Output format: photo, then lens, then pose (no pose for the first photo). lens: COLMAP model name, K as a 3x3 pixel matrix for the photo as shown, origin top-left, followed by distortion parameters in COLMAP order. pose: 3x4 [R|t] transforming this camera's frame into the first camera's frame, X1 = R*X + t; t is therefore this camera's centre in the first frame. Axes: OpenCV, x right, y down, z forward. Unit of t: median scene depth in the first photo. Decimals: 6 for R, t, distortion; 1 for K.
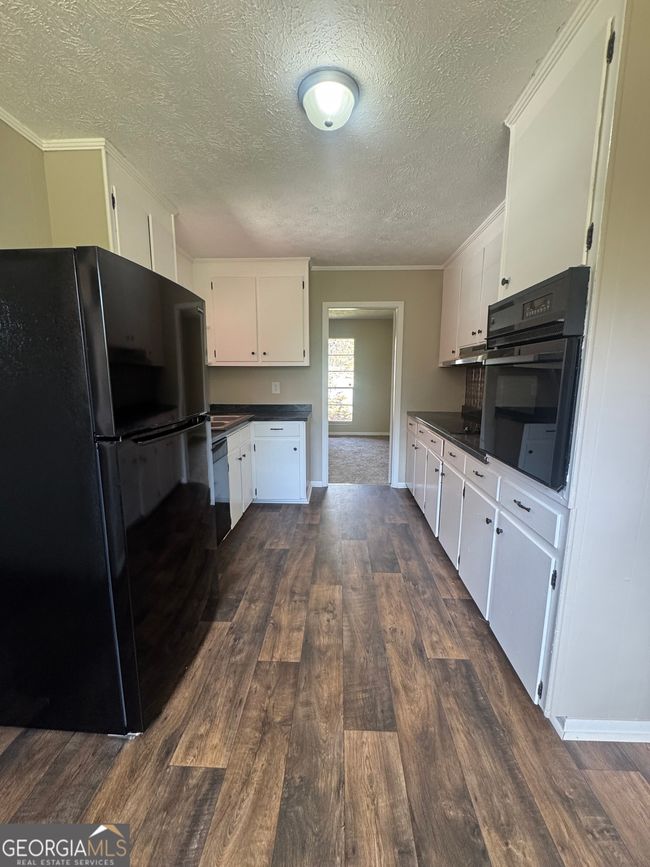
lens RADIAL K [[348.6, 0, 324.5], [0, 348.6, 430.8], [0, 0, 1]] dist [-0.002370, -0.000498]
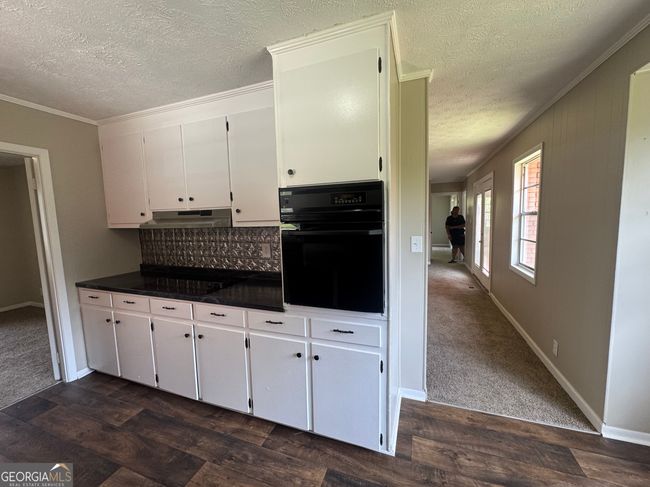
lens RADIAL K [[261.4, 0, 325.9], [0, 261.4, 243.5], [0, 0, 1]] dist [-0.002370, -0.000498]
pose [[0.305727, -0.103576, 0.946469, -0.178259], [0.176480, 0.983004, 0.050568, -0.085014], [-0.935621, 0.151573, 0.318810, 0.268618]]
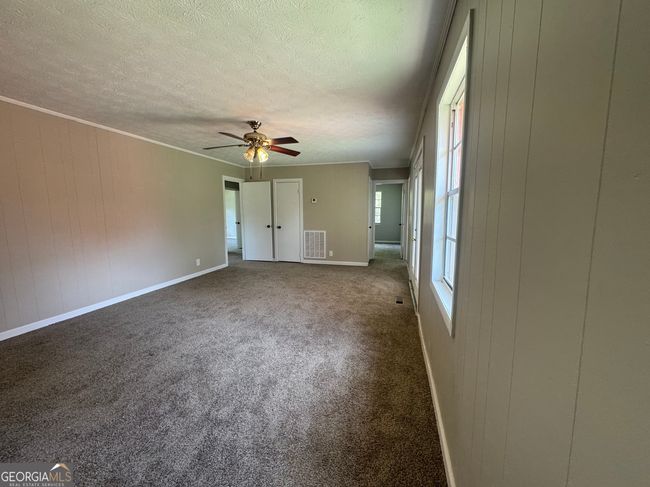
lens RADIAL K [[261.4, 0, 326.9], [0, 261.4, 242.3], [0, 0, 1]] dist [-0.002370, -0.000498]
pose [[0.210134, -0.113973, 0.971007, 0.361721], [0.155551, 0.984428, 0.081886, 0.001270], [-0.965219, 0.133834, 0.224590, 0.020370]]
